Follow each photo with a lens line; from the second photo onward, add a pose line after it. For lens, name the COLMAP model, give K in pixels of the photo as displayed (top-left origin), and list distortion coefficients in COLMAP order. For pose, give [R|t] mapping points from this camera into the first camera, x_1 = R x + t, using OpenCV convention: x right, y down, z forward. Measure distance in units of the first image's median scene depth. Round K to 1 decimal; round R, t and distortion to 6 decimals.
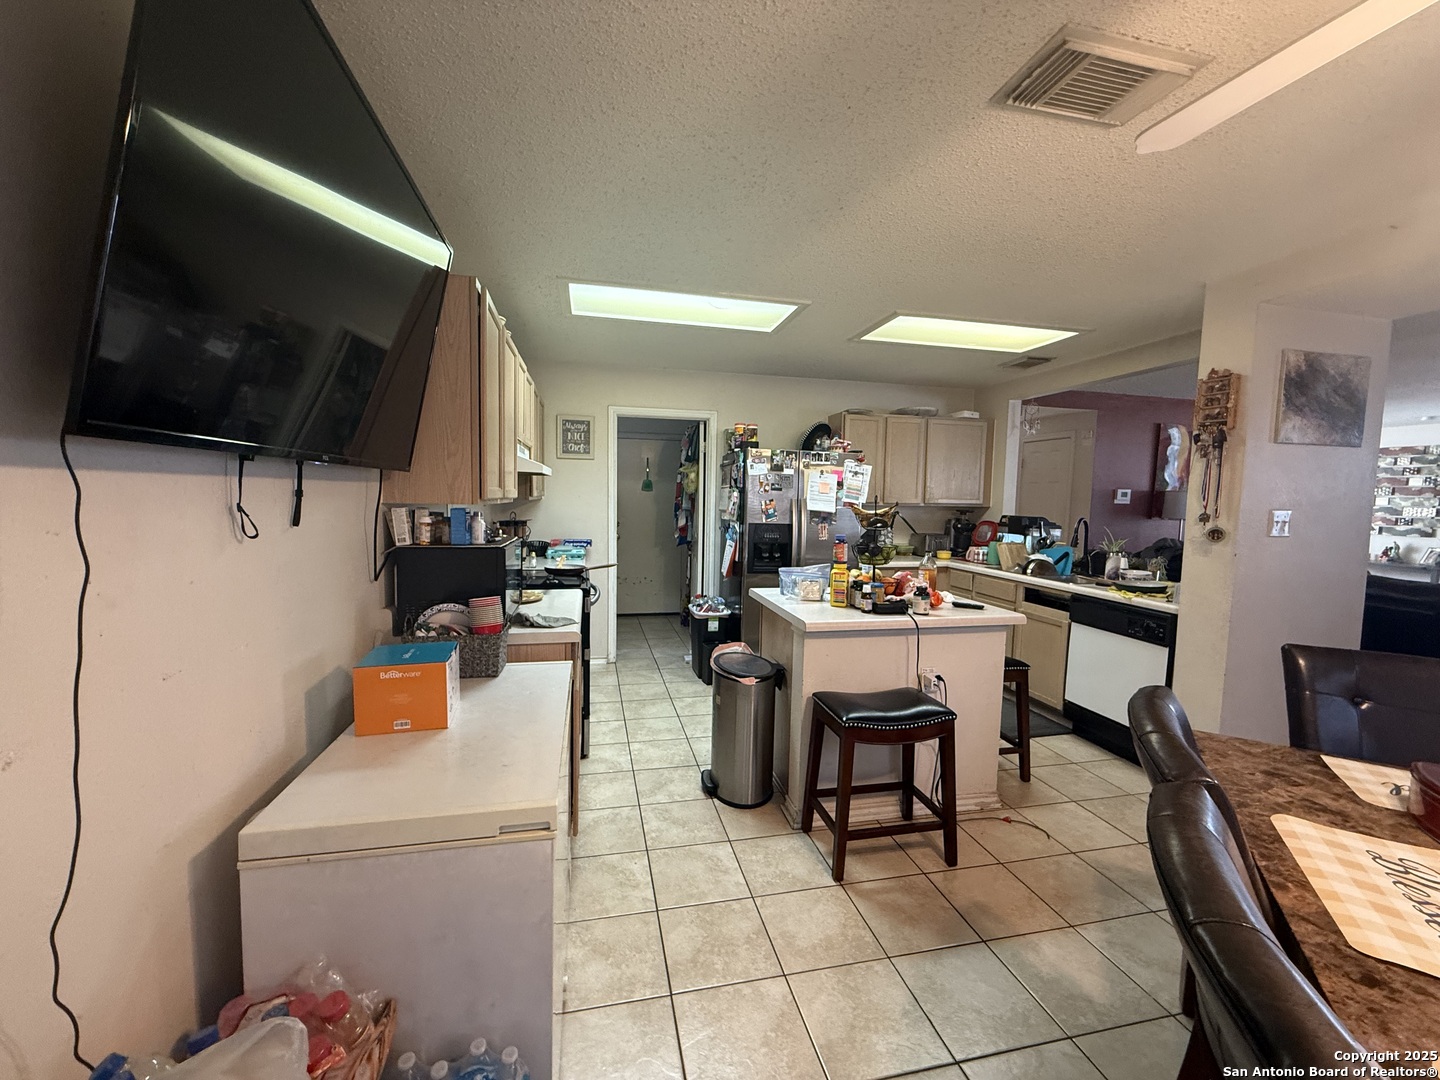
lens RADIAL K [[575.0, 0, 714.1], [0, 575.0, 540.2], [0, 0, 1]] dist [0.000736, 0.000214]
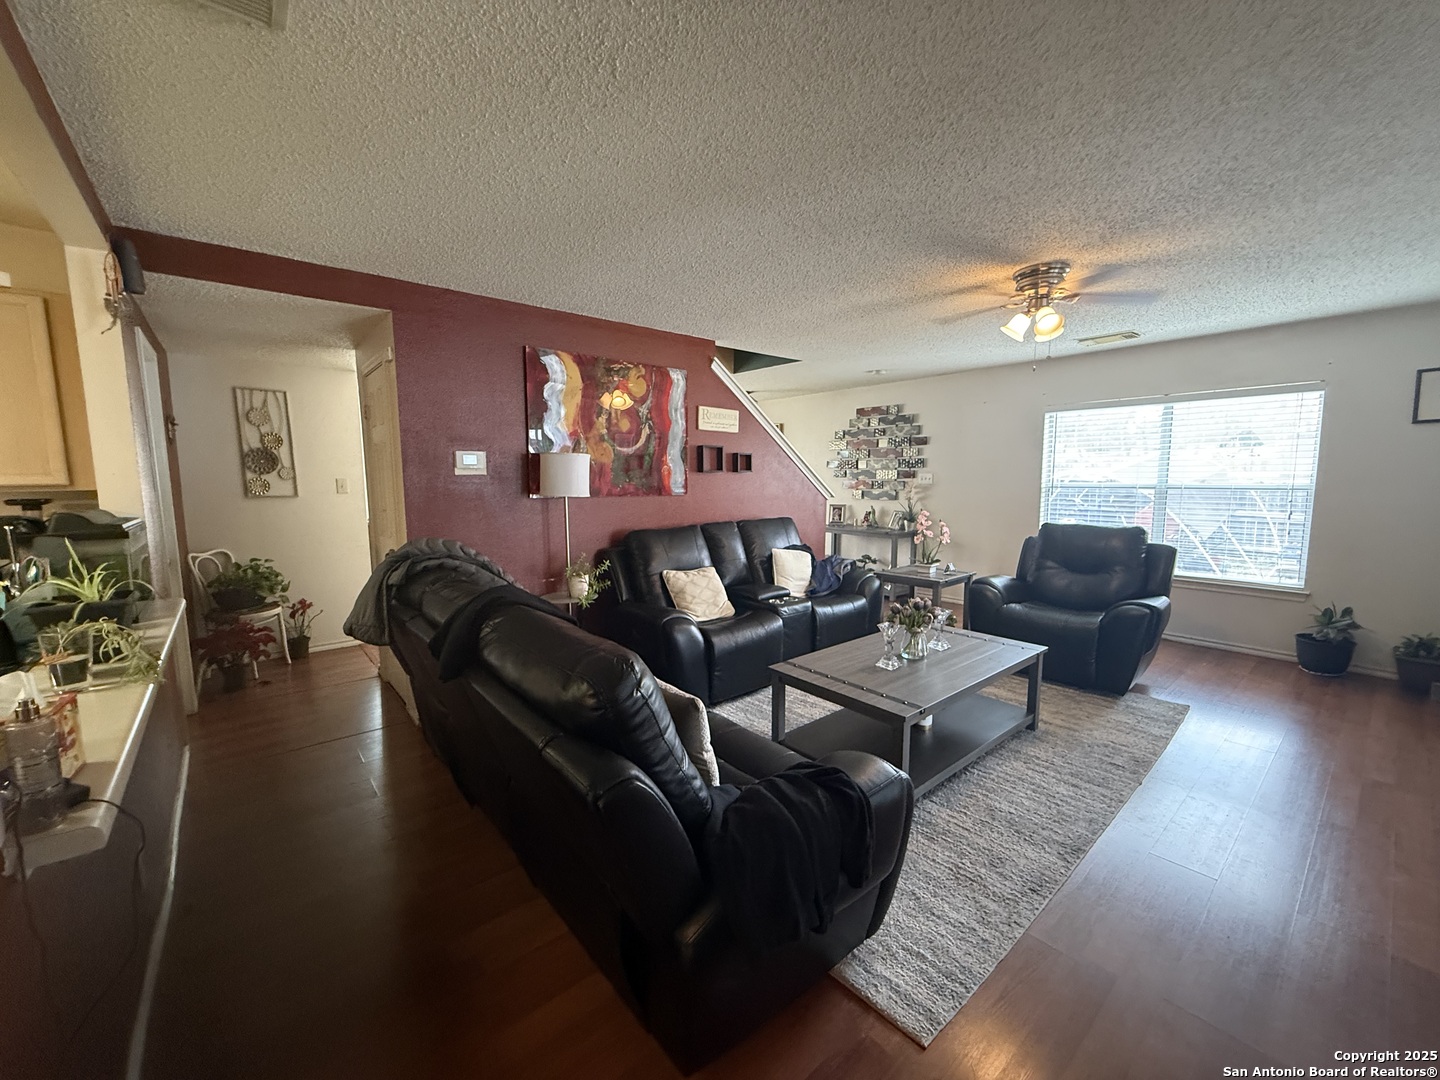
lens RADIAL K [[575.0, 0, 721.7], [0, 575.0, 539.6], [0, 0, 1]] dist [0.000736, 0.000214]
pose [[0.882382, -0.081200, 0.463474, 0.833329], [0.062844, 0.996510, 0.054942, -0.016319], [-0.466318, -0.019353, 0.884405, 0.432098]]
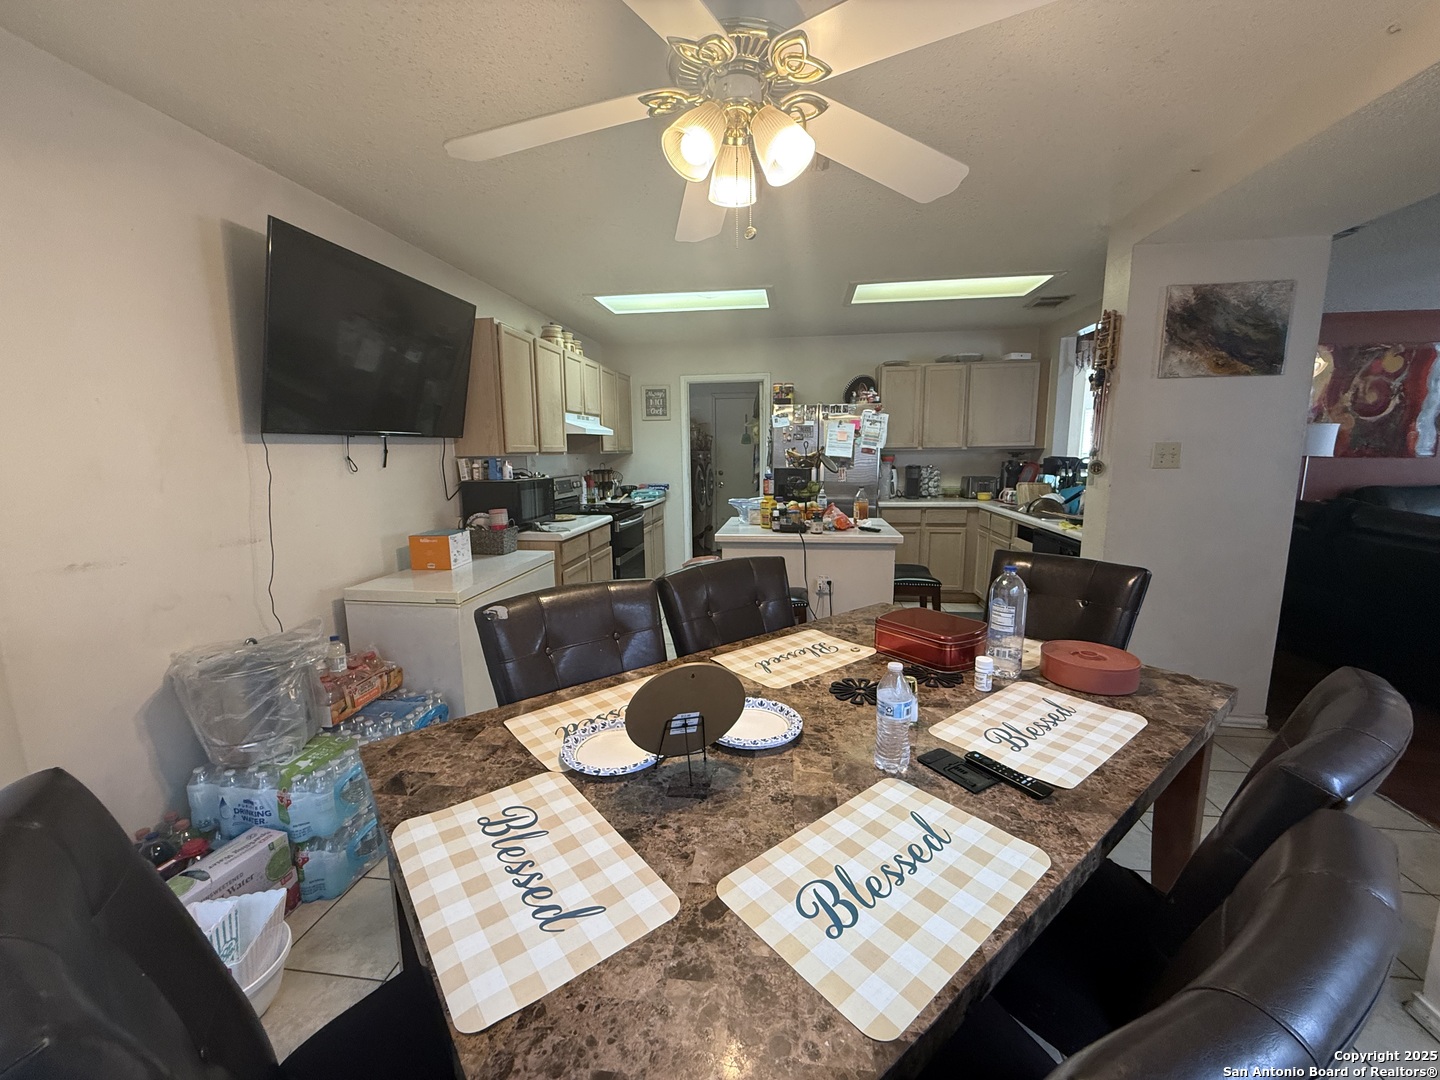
lens RADIAL K [[575.0, 0, 712.9], [0, 575.0, 537.8], [0, 0, 1]] dist [0.000736, 0.000214]
pose [[0.936671, 0.023628, -0.349413, 0.349396], [0.002638, 0.997217, 0.074505, 0.024517], [0.350201, -0.070709, 0.934002, -0.169706]]
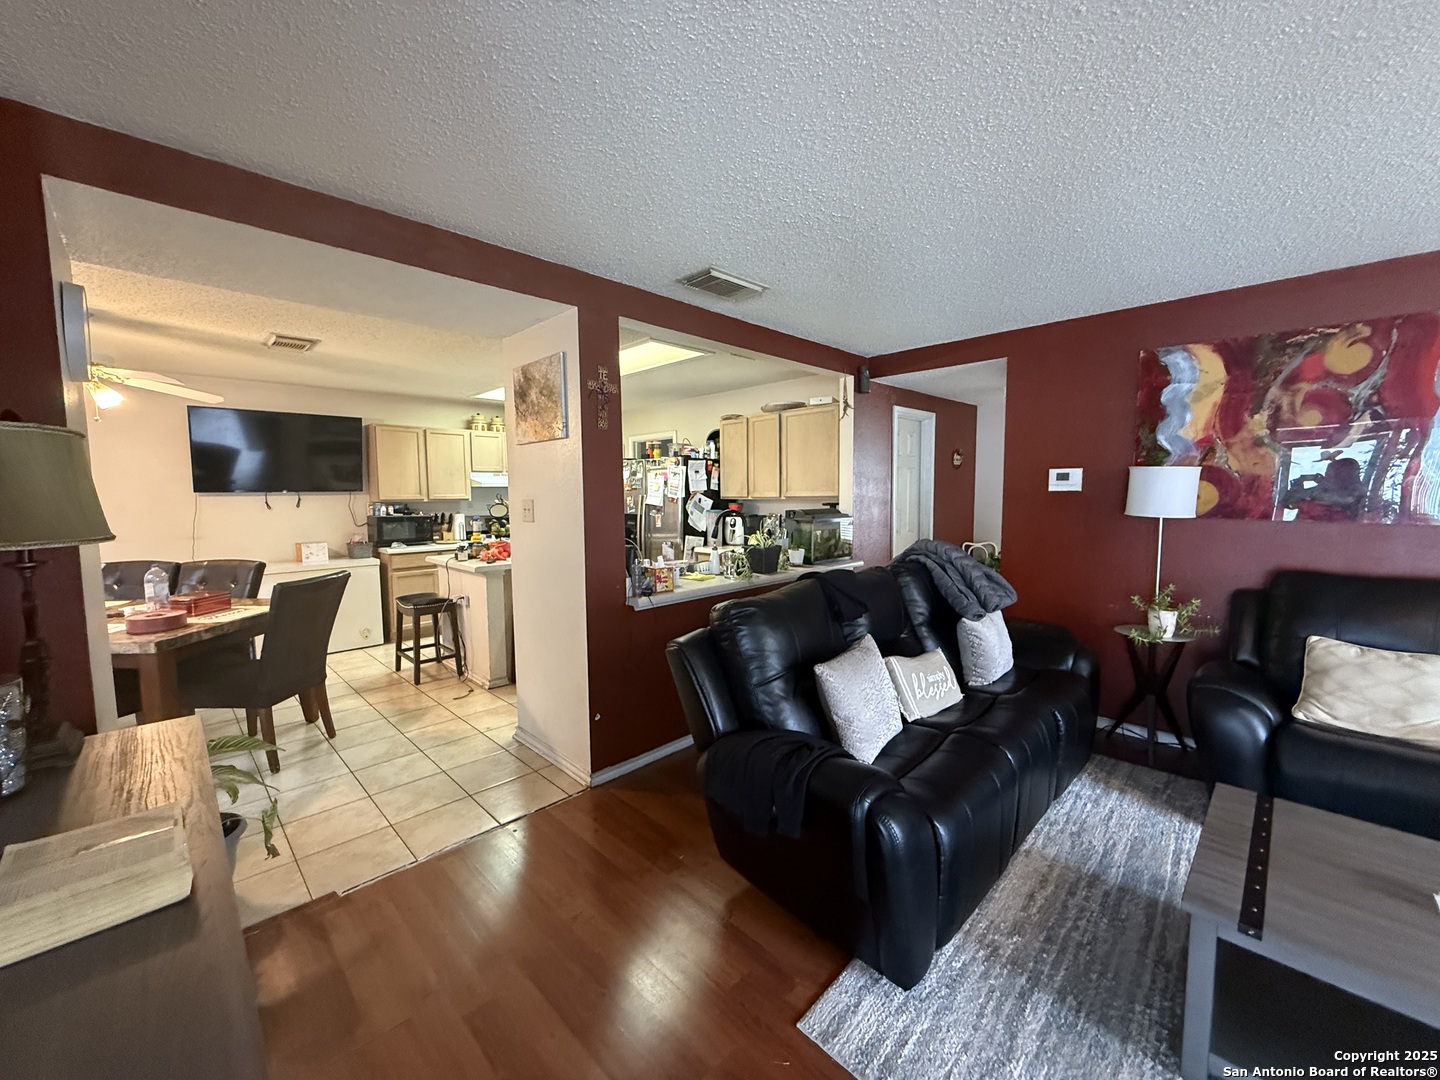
lens RADIAL K [[575.0, 0, 708.9], [0, 575.0, 542.3], [0, 0, 1]] dist [0.000736, 0.000214]
pose [[0.521942, 0.049640, -0.851535, 1.333847], [-0.046281, 0.998483, 0.029839, -0.010218], [0.851724, 0.023835, 0.523448, 0.421340]]
